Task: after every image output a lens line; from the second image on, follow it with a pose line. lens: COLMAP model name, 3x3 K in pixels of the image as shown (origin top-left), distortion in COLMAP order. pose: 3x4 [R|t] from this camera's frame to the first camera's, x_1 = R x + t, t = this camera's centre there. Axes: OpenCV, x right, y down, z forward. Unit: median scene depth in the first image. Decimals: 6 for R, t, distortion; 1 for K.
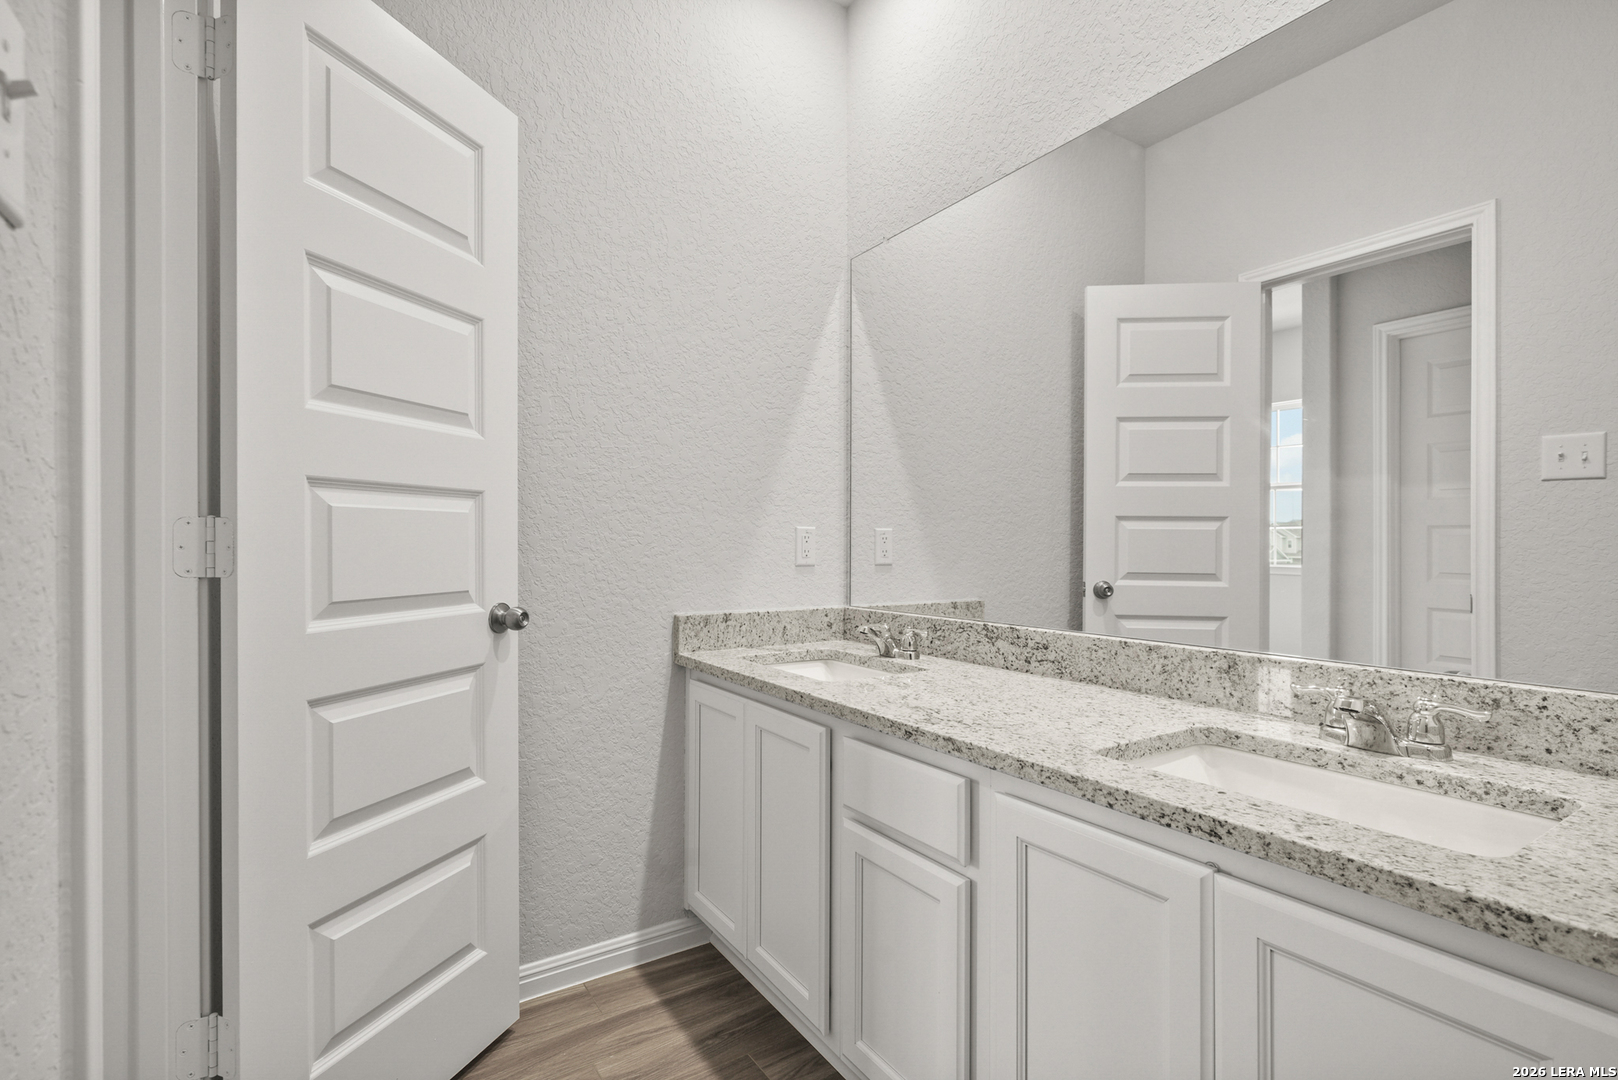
lens RADIAL K [[752.7, 0, 805.0], [0, 752.7, 547.6], [0, 0, 1]] dist [-0.001908, 0.000307]
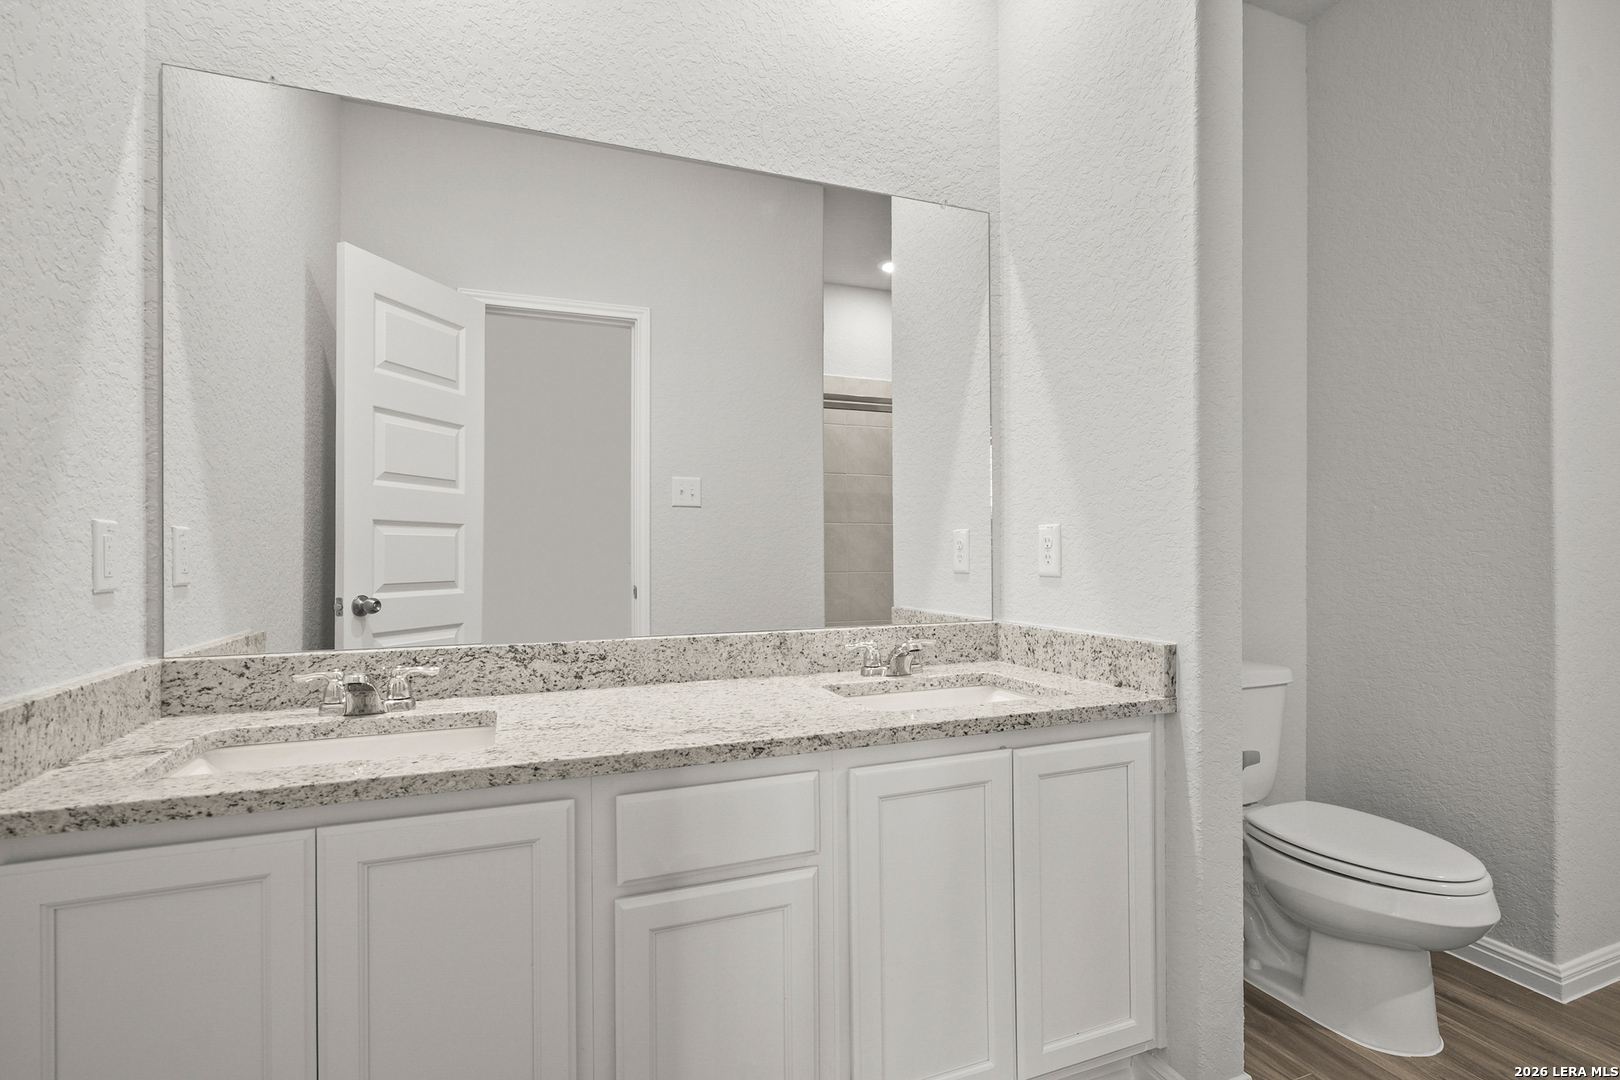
lens RADIAL K [[762.7, 0, 812.8], [0, 762.7, 553.1], [0, 0, 1]] dist [-0.018659, 0.000487]
pose [[0.209686, -0.007201, 0.977742, -0.596247], [0.010857, 0.999928, 0.005036, -0.002651], [-0.977708, 0.009560, 0.209749, 0.558677]]
